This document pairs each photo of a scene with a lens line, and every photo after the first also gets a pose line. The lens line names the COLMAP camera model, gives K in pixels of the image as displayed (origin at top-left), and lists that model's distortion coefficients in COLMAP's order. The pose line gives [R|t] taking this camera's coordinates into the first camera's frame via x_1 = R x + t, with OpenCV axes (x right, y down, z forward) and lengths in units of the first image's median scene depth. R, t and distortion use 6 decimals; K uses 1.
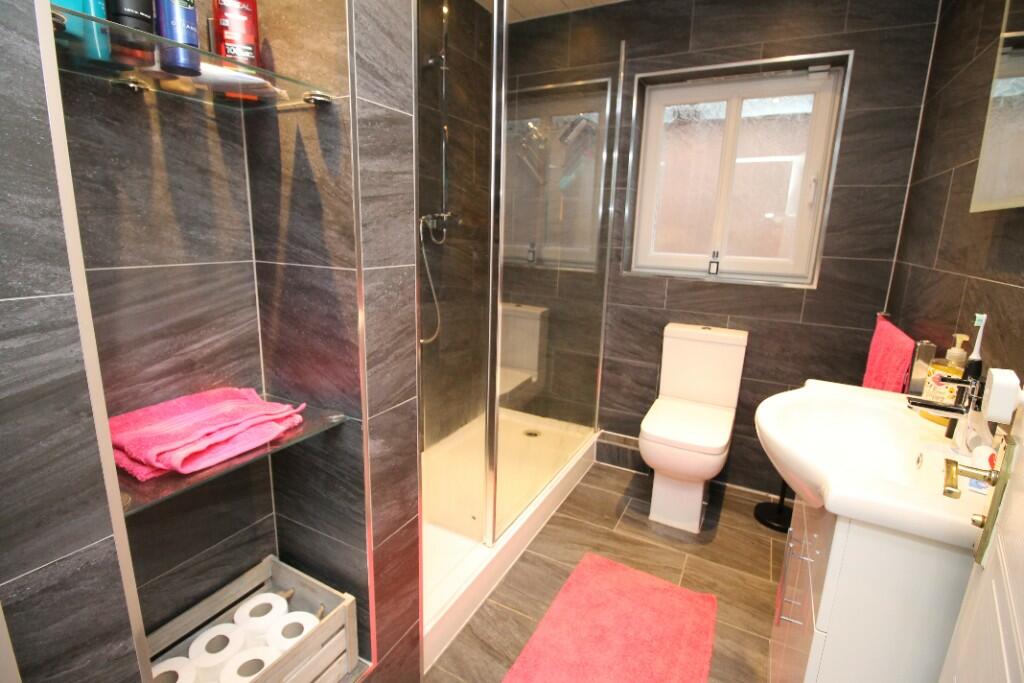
lens RADIAL K [[477.6, 0, 510.3], [0, 477.6, 330.8], [0, 0, 1]] dist [-0.000197, -0.013390]
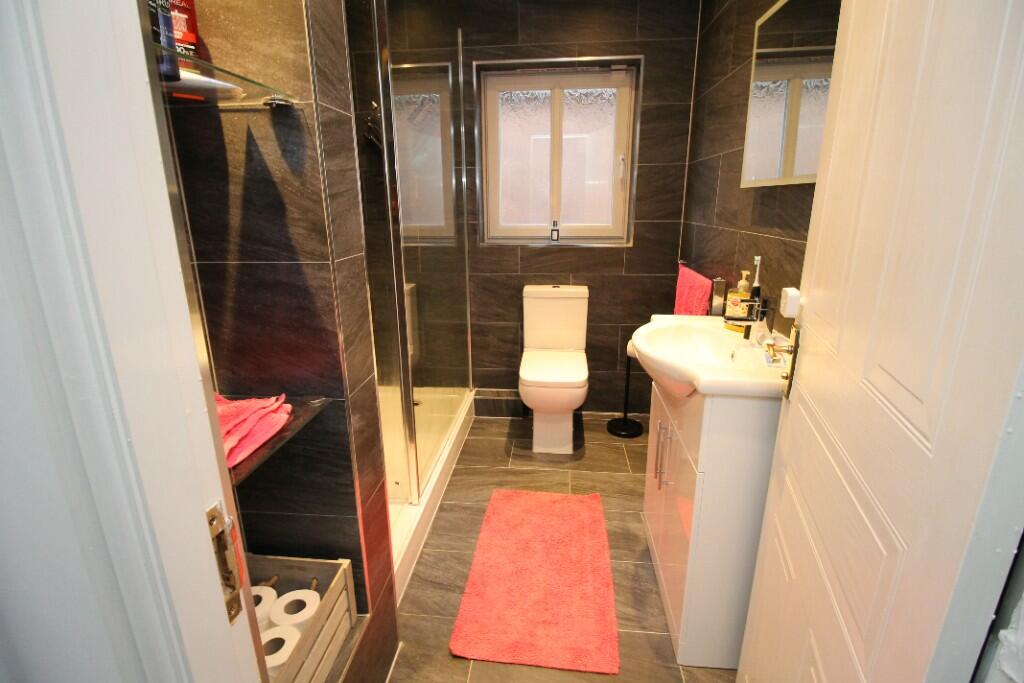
lens RADIAL K [[477.6, 0, 510.3], [0, 477.6, 330.8], [0, 0, 1]] dist [-0.000197, -0.013390]
pose [[0.922121, -0.136633, 0.361972, -0.182655], [0.115067, 0.990083, 0.080593, -0.007087], [-0.369394, -0.032665, 0.928699, -0.085911]]
